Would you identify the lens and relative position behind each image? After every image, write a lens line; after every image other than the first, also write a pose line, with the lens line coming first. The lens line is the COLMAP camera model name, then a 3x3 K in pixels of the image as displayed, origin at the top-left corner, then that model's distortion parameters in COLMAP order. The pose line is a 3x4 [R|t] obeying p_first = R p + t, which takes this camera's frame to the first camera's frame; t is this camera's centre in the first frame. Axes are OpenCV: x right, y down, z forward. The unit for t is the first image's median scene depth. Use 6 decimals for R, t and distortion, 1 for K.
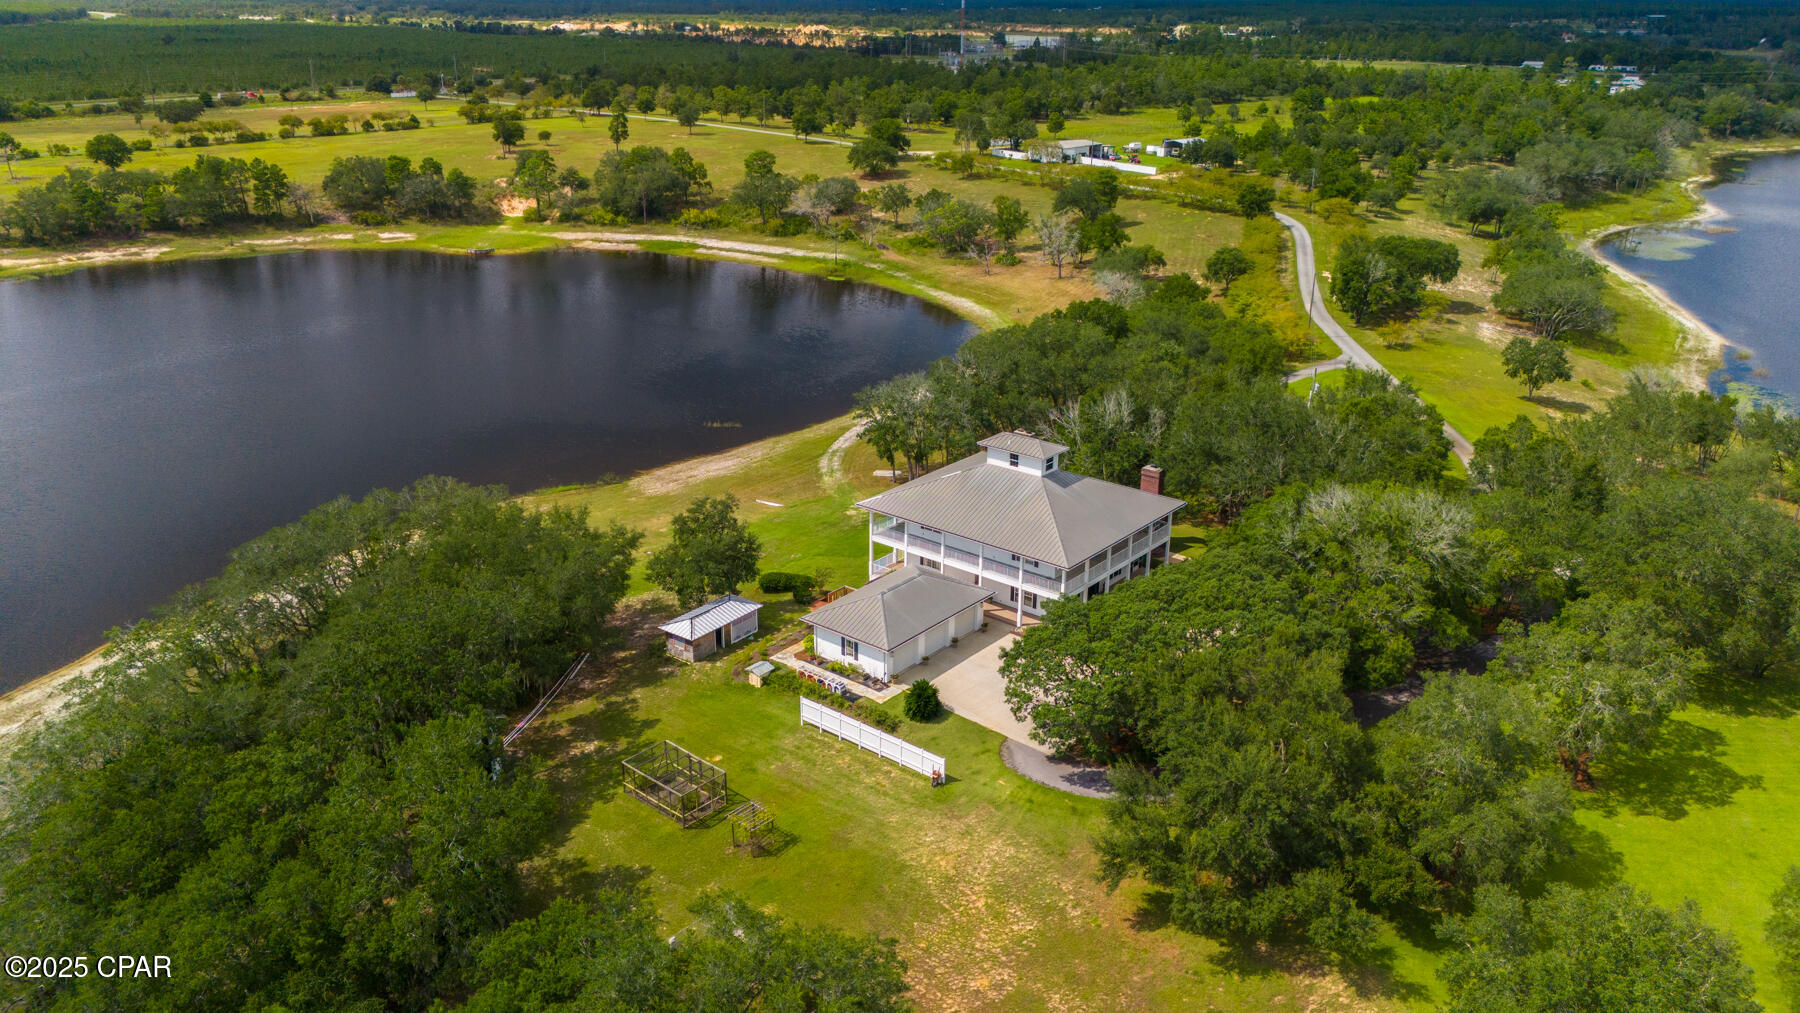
lens RADIAL K [[1320.4, 0, 893.1], [0, 1320.4, 506.4], [0, 0, 1]] dist [0.068825, -0.074653]
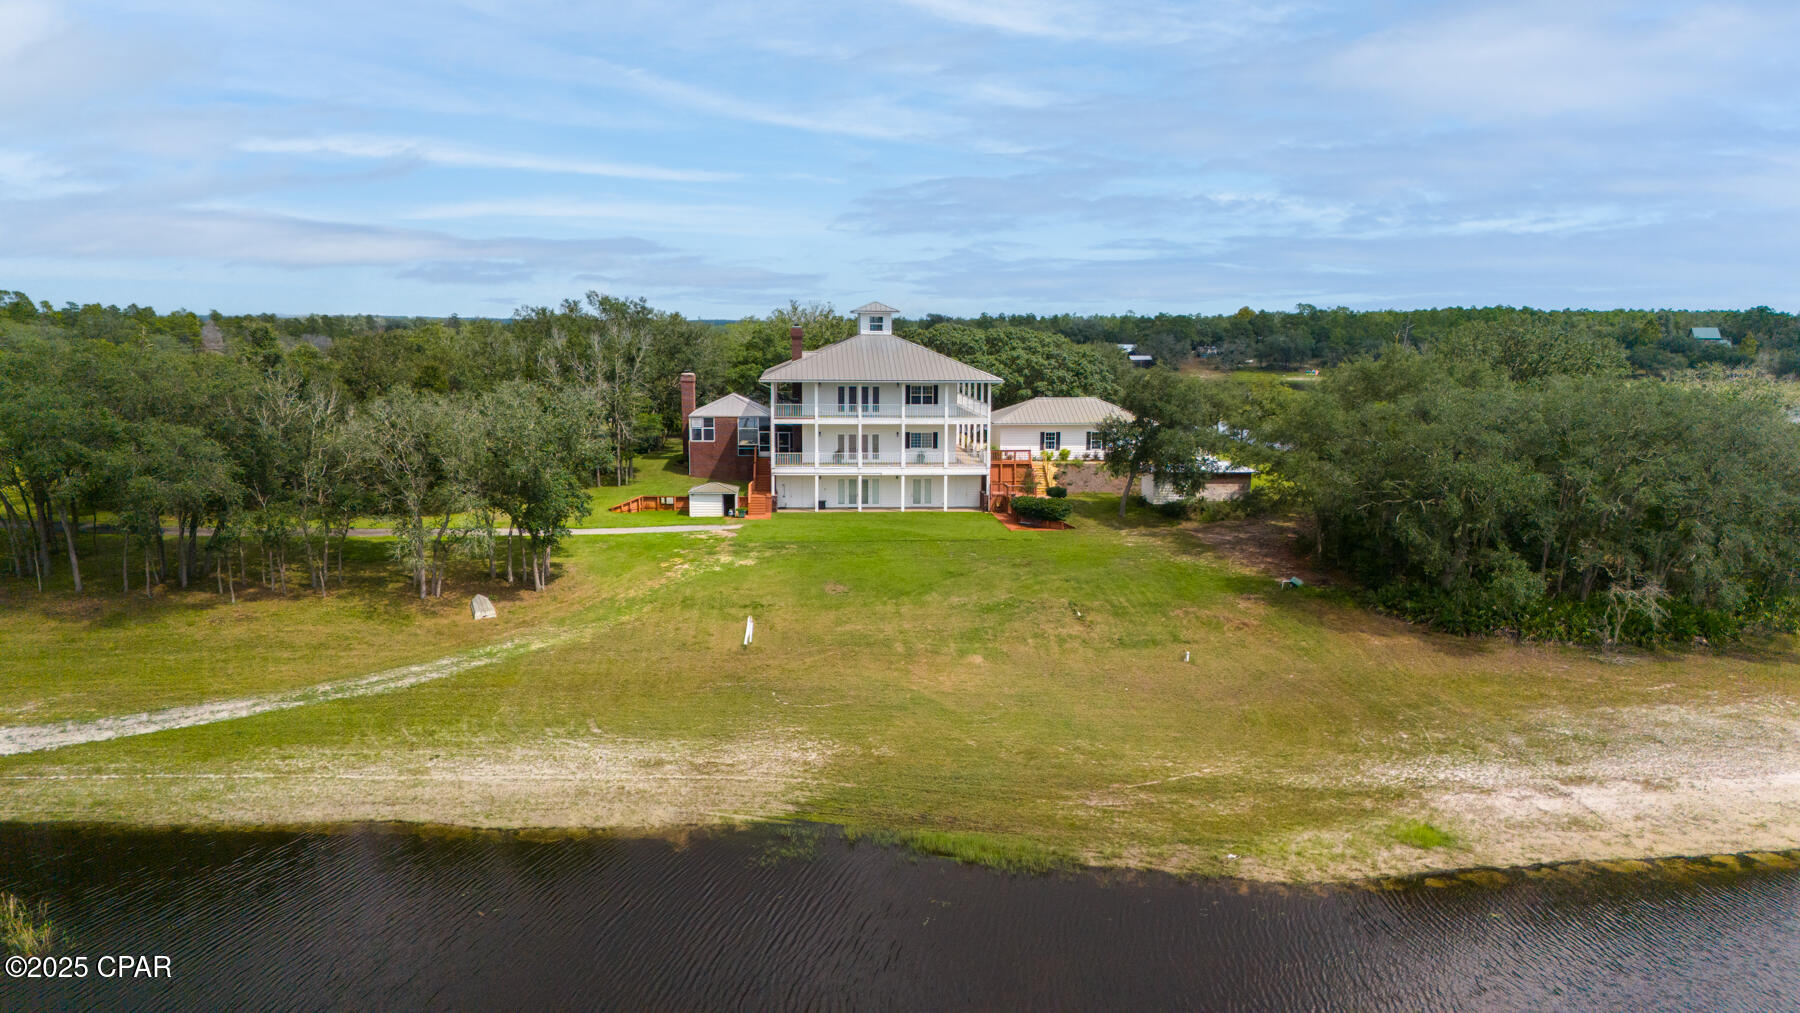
lens RADIAL K [[1320.4, 0, 884.7], [0, 1320.4, 515.4], [0, 0, 1]] dist [0.068825, -0.074653]
pose [[-0.689246, -0.108699, 0.716327, -0.283717], [0.251488, 0.891319, 0.377233, -0.126842], [-0.679481, 0.440154, -0.587001, 0.740552]]
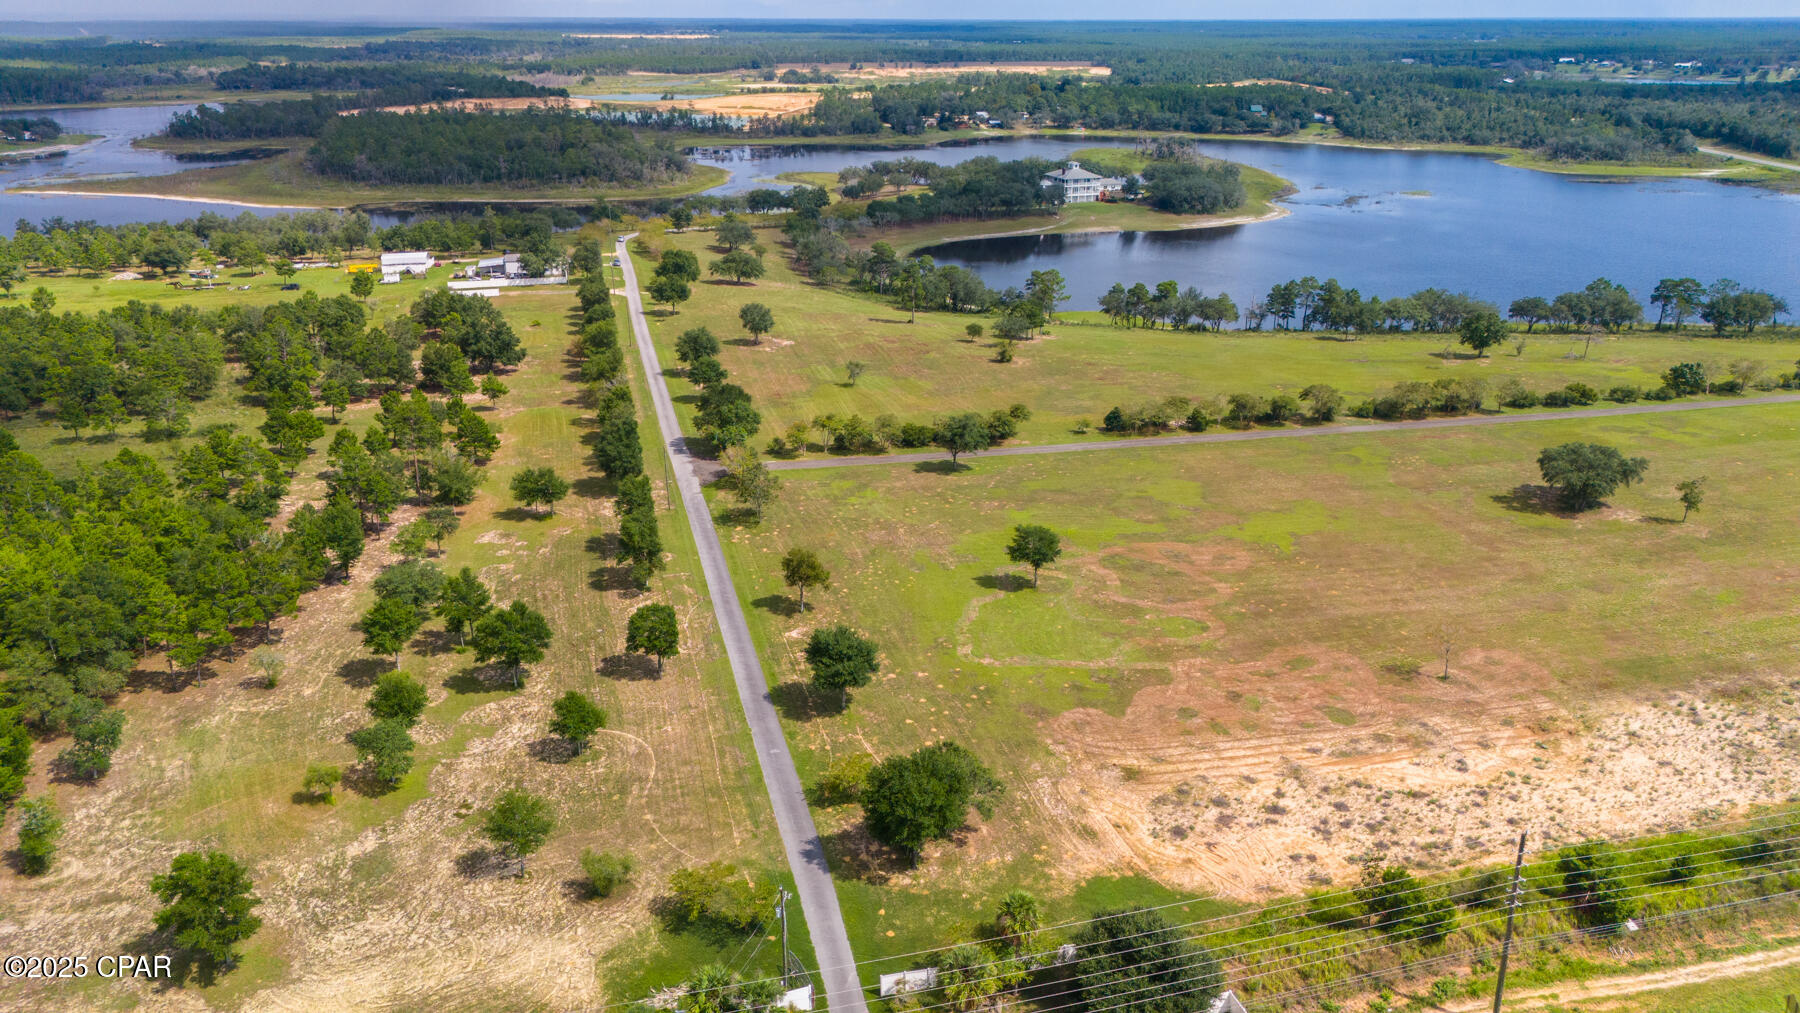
lens RADIAL K [[1320.4, 0, 894.1], [0, 1320.4, 512.4], [0, 0, 1]] dist [0.068825, -0.074653]
pose [[-0.848397, -0.188000, 0.494852, -0.975432], [0.186476, 0.768750, 0.611760, -1.055487], [-0.495428, 0.611293, -0.617148, 2.459734]]
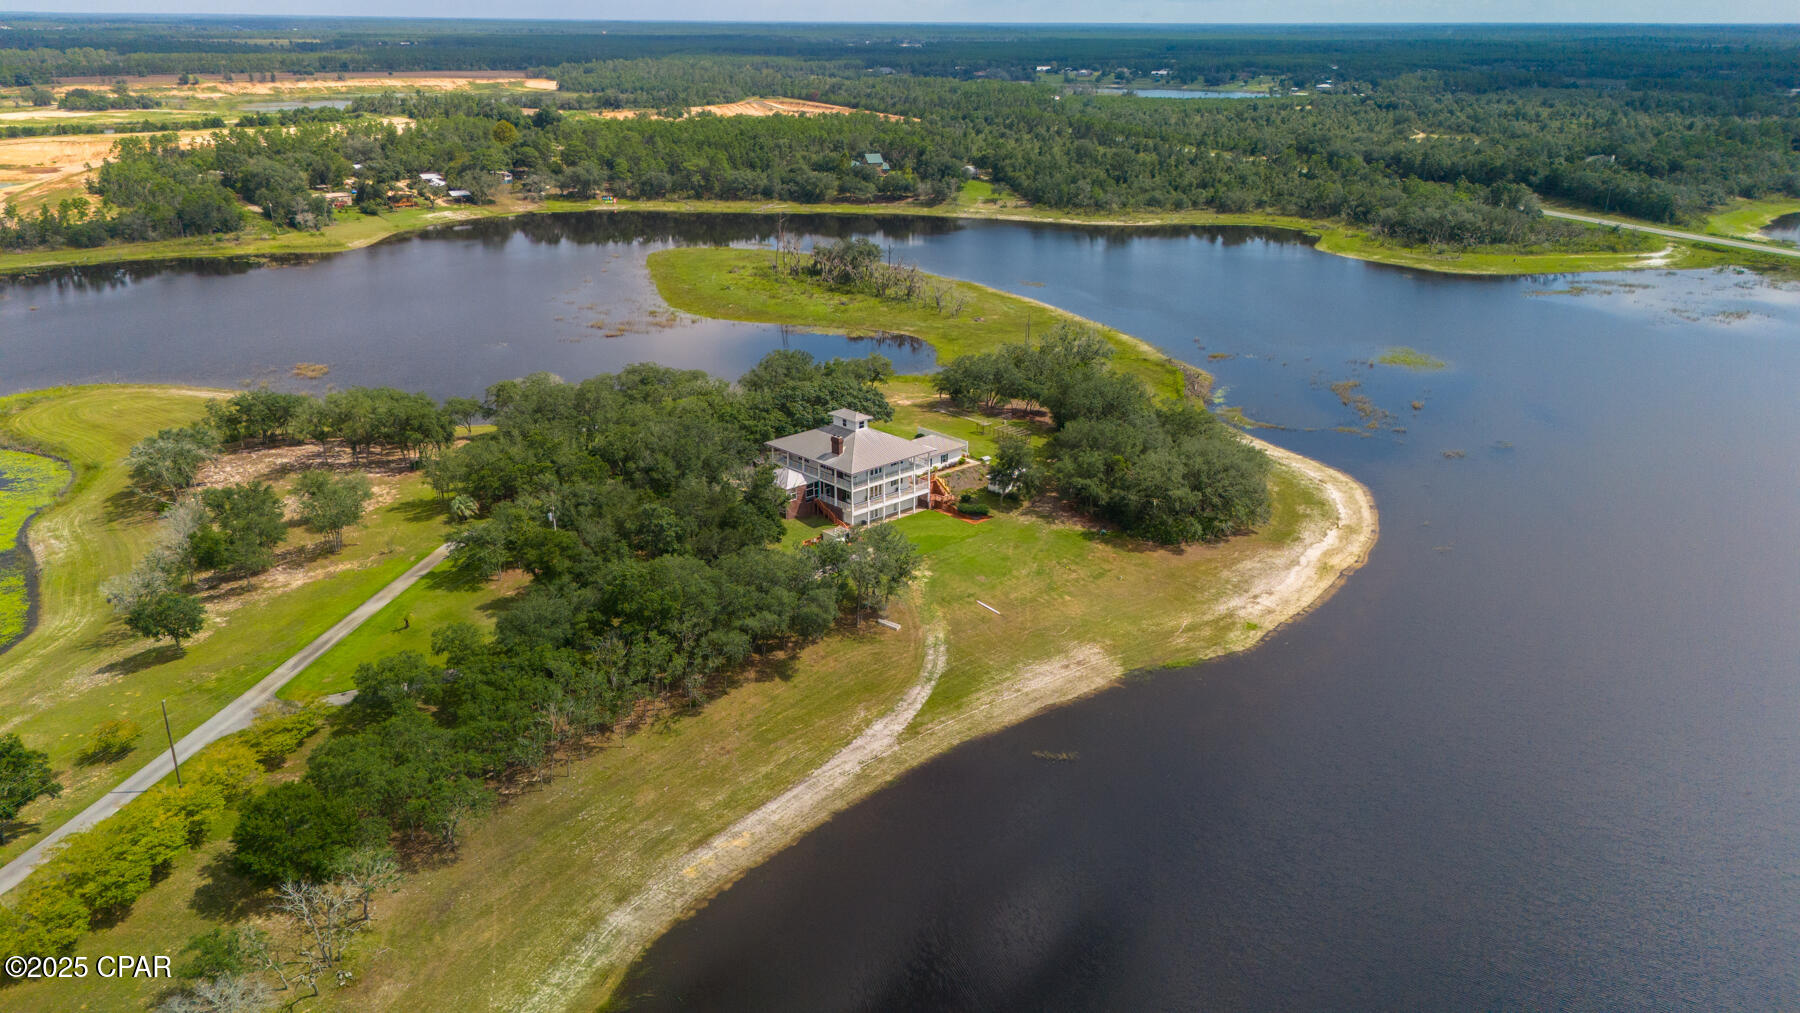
lens RADIAL K [[1320.4, 0, 893.5], [0, 1320.4, 512.2], [0, 0, 1]] dist [0.068825, -0.074653]
pose [[-0.991854, -0.051680, 0.116428, -0.086546], [0.037982, 0.752445, 0.657560, -0.539396], [-0.121588, 0.656625, -0.744352, 1.131673]]
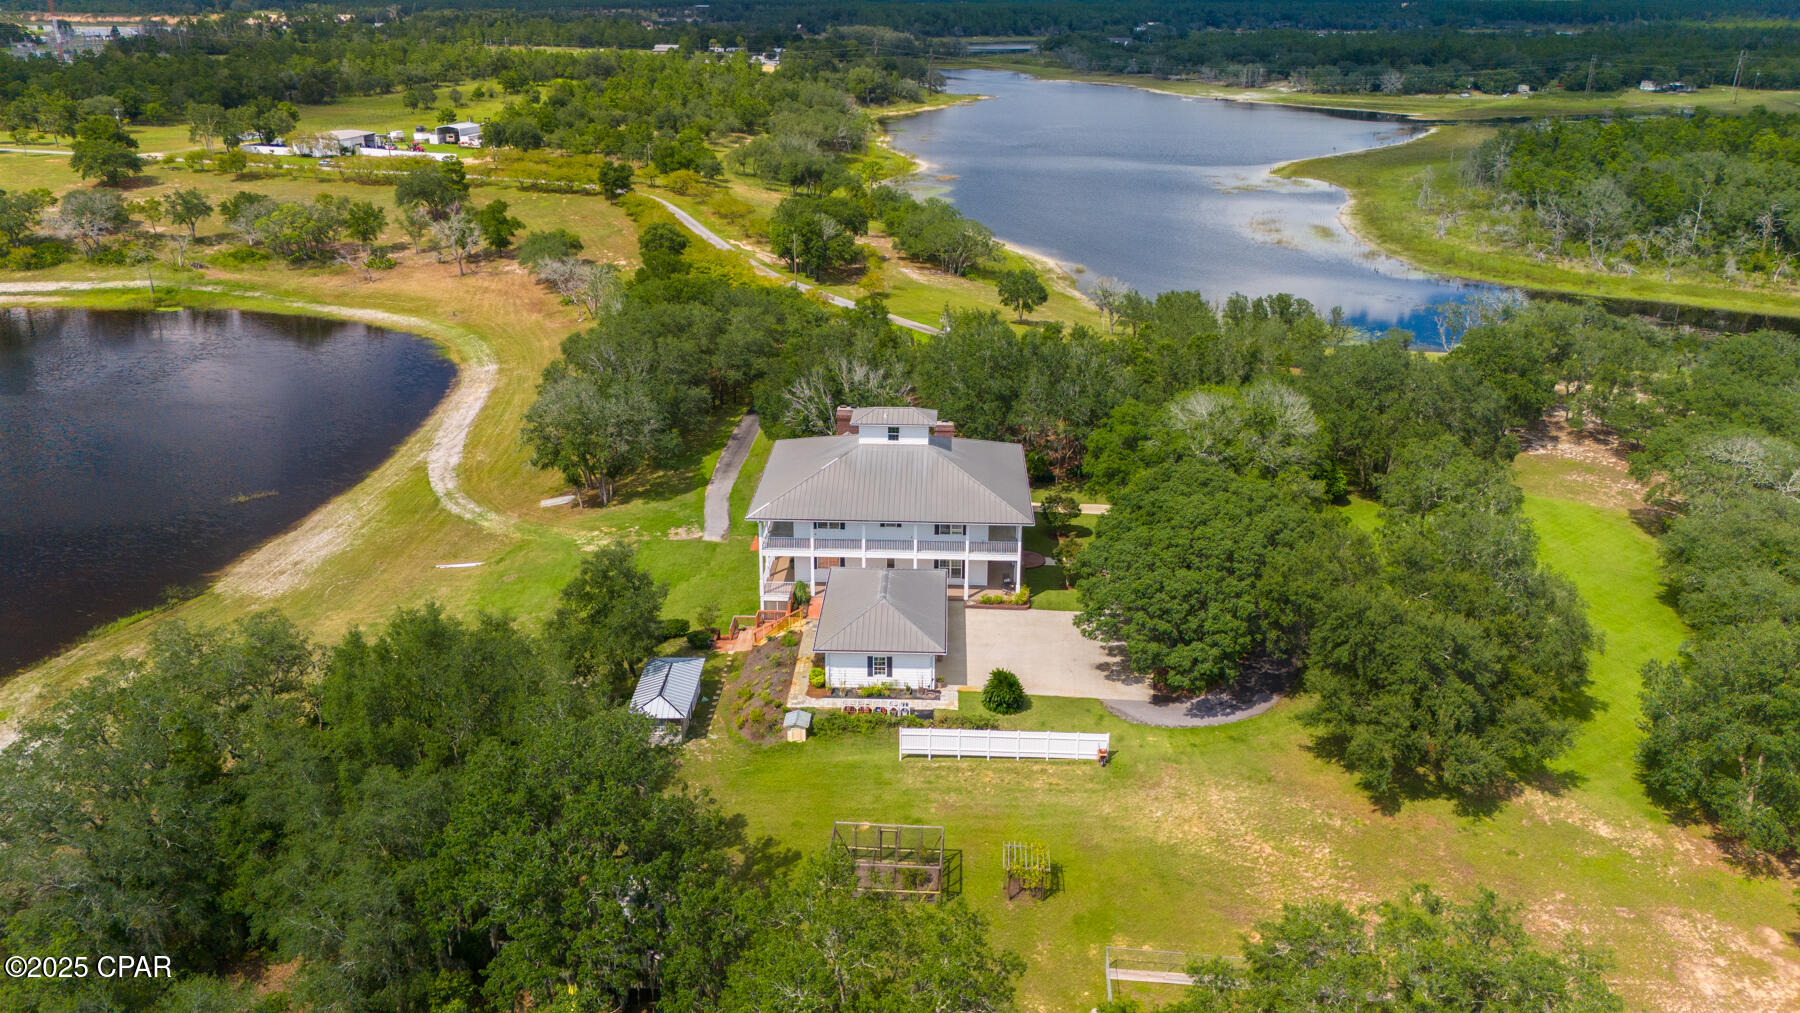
lens RADIAL K [[1320.4, 0, 893.8], [0, 1320.4, 509.3], [0, 0, 1]] dist [0.068825, -0.074653]
pose [[0.796136, -0.219332, 0.563969, -0.201271], [0.215080, 0.973708, 0.075061, -0.023892], [-0.565604, 0.061540, 0.822378, 0.104127]]
